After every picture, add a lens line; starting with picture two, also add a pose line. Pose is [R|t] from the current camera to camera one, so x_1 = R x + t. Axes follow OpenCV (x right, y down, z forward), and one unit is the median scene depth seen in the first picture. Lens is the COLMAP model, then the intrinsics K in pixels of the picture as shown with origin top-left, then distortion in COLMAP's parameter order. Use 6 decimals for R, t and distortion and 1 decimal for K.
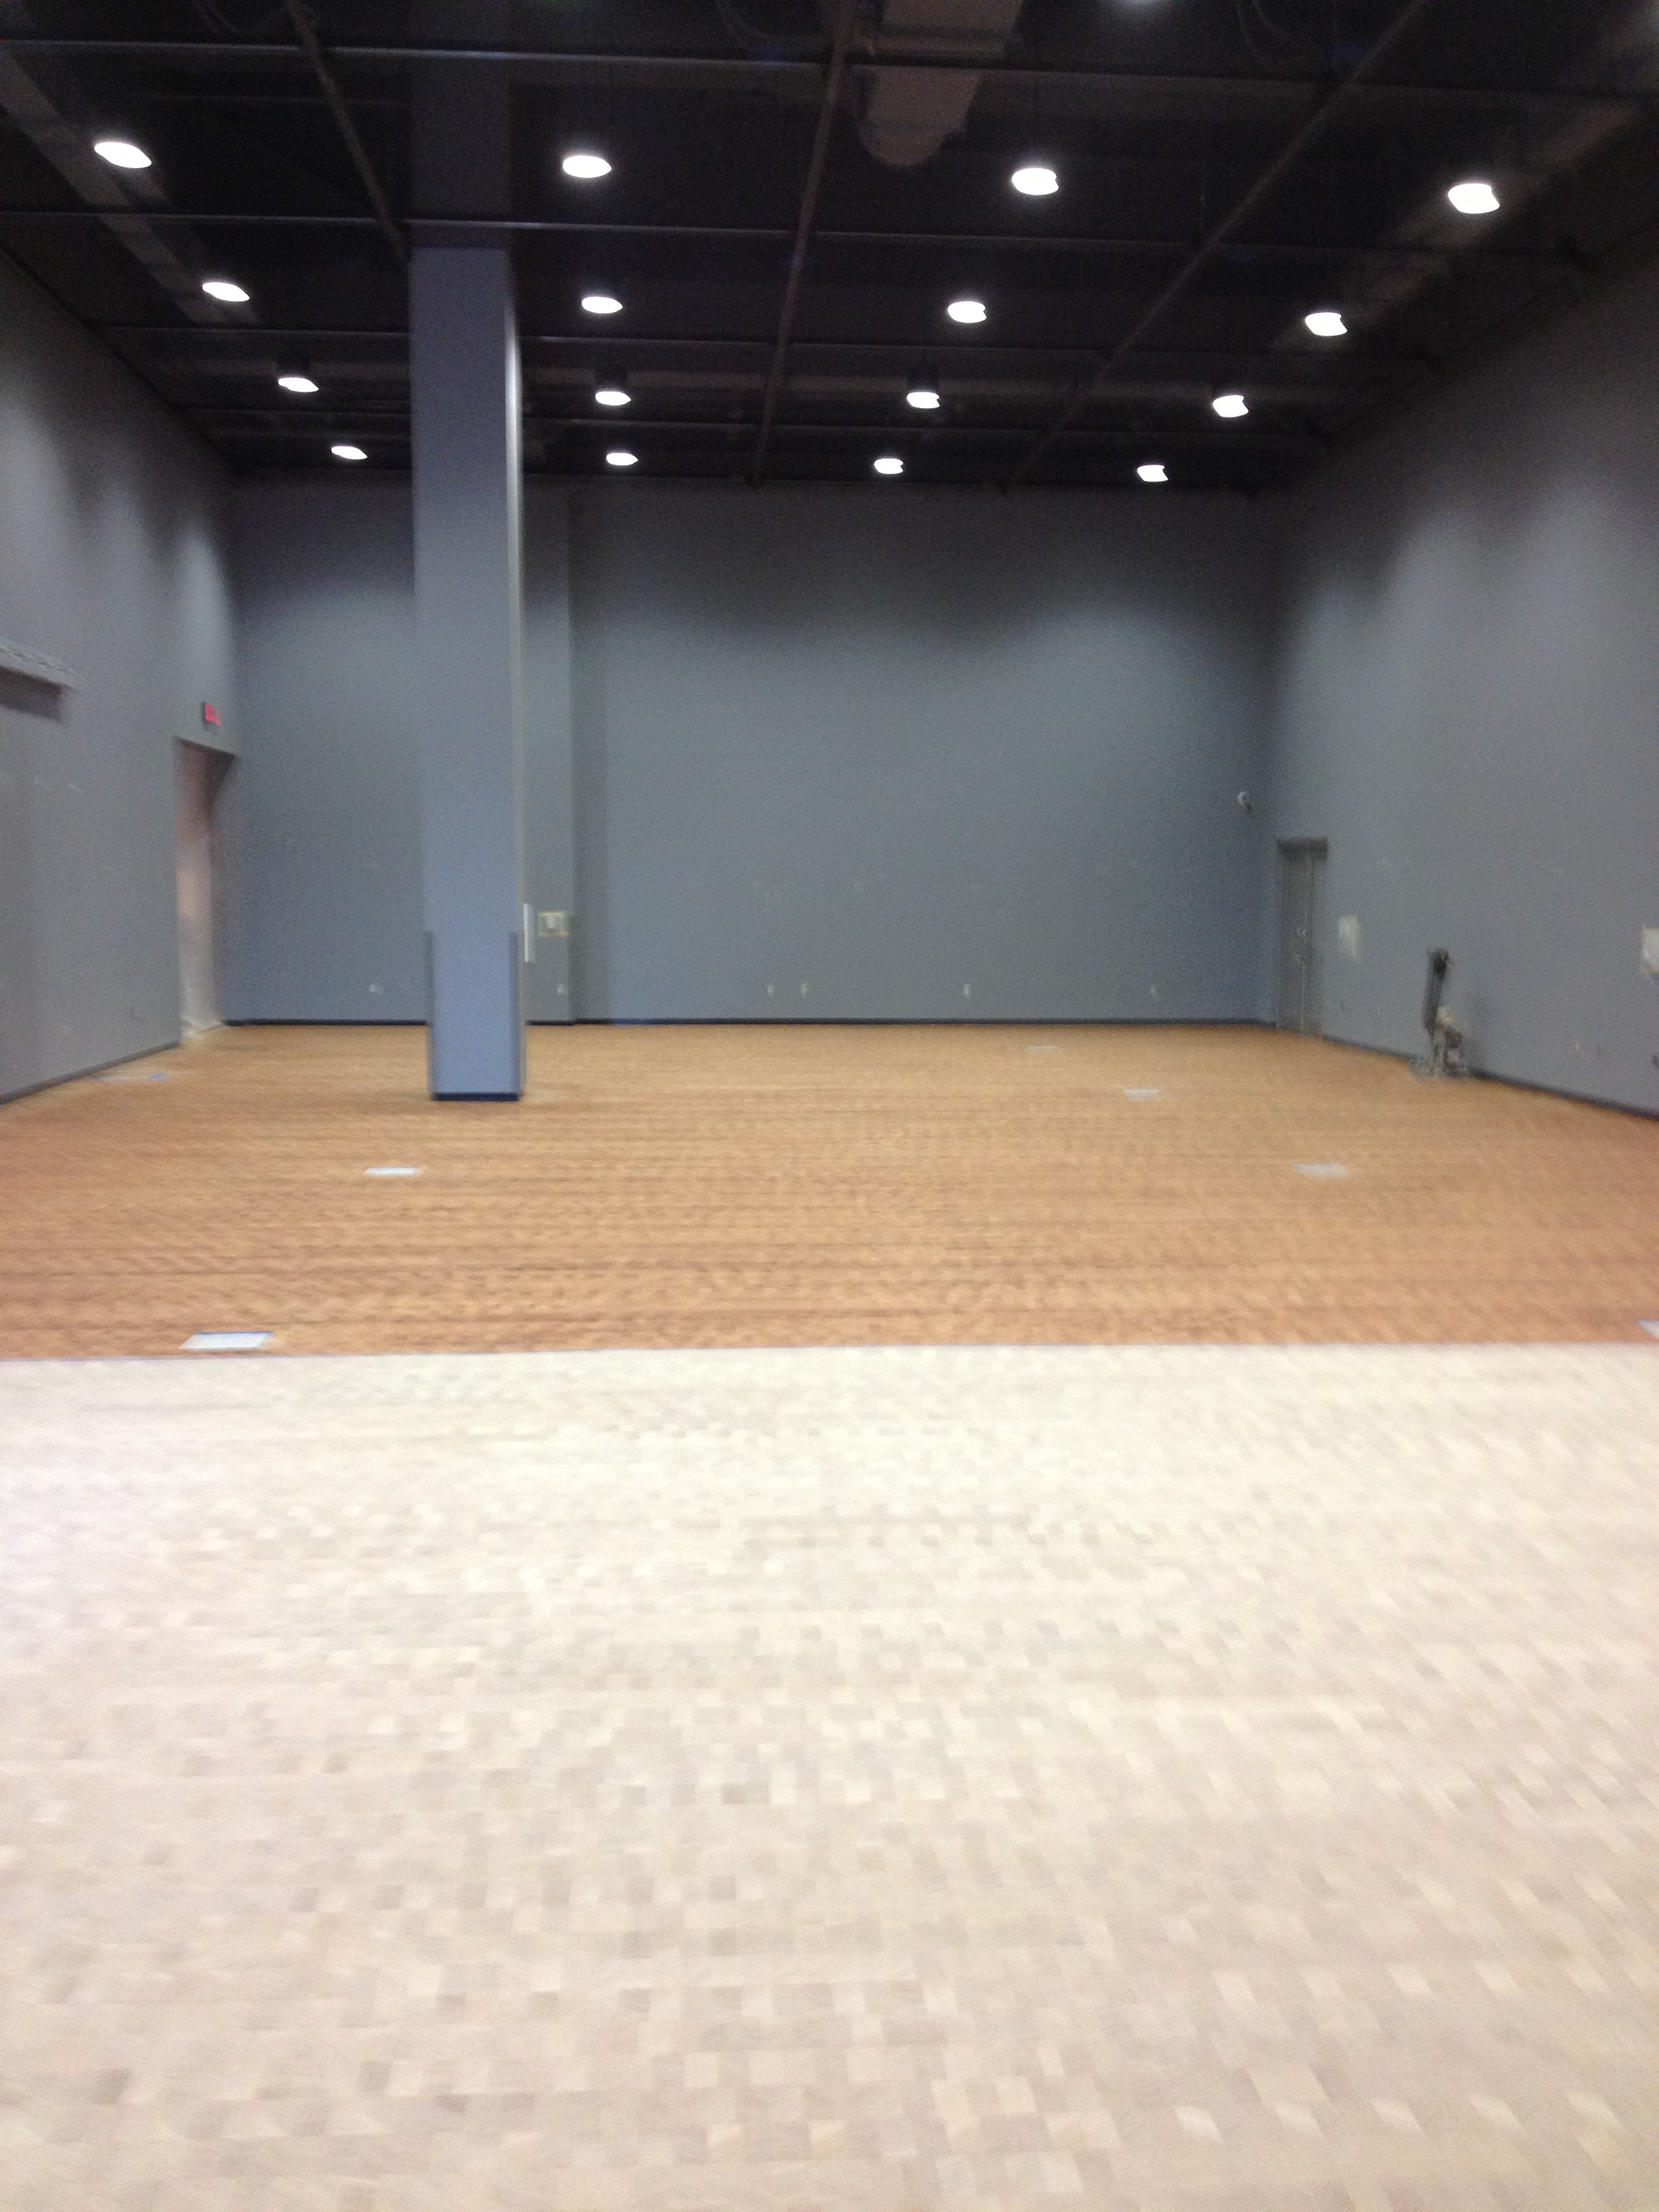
lens RADIAL K [[2213.0, 0, 829.3], [0, 2213.0, 1052.2], [0, 0, 1]] dist [0.251703, -0.586835]
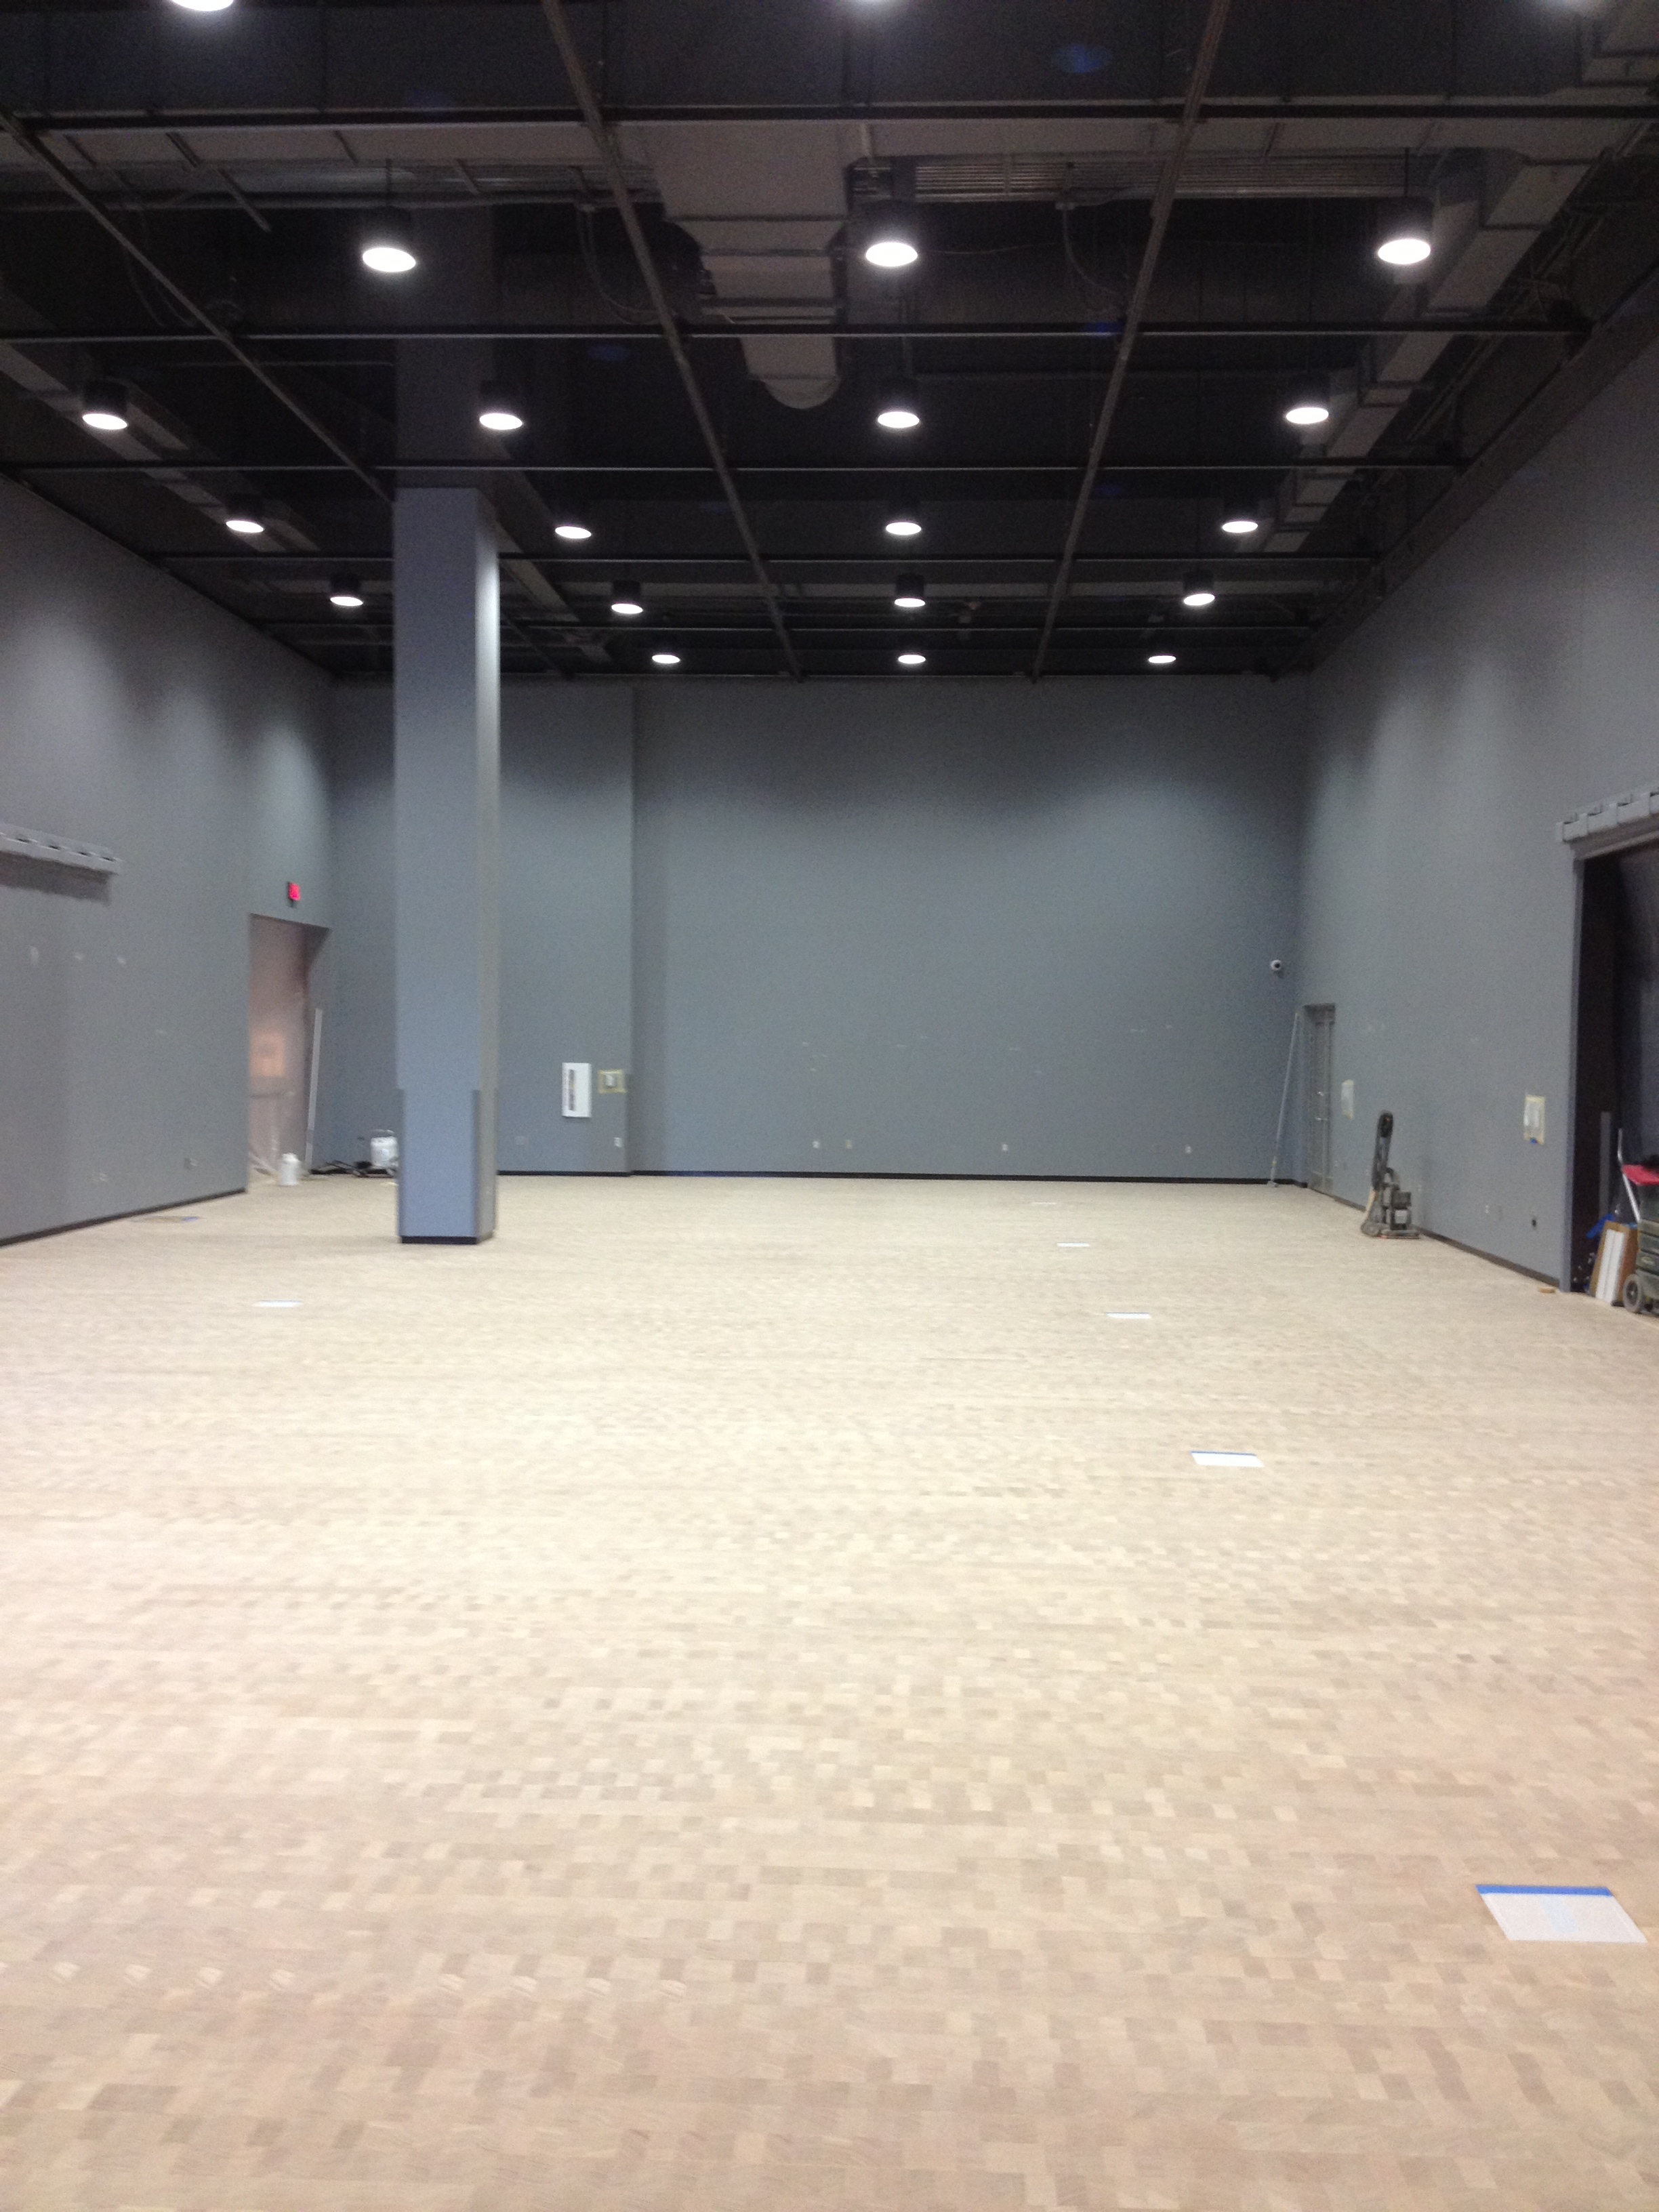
lens RADIAL K [[2200.0, 0, 824.3], [0, 2200.0, 1031.3], [0, 0, 1]] dist [0.147065, -0.474529]
pose [[0.993382, 0.000888, -0.114852, 0.151218], [-0.010144, 0.996741, -0.080025, 0.002515], [0.114407, 0.080660, 0.990154, -0.051939]]
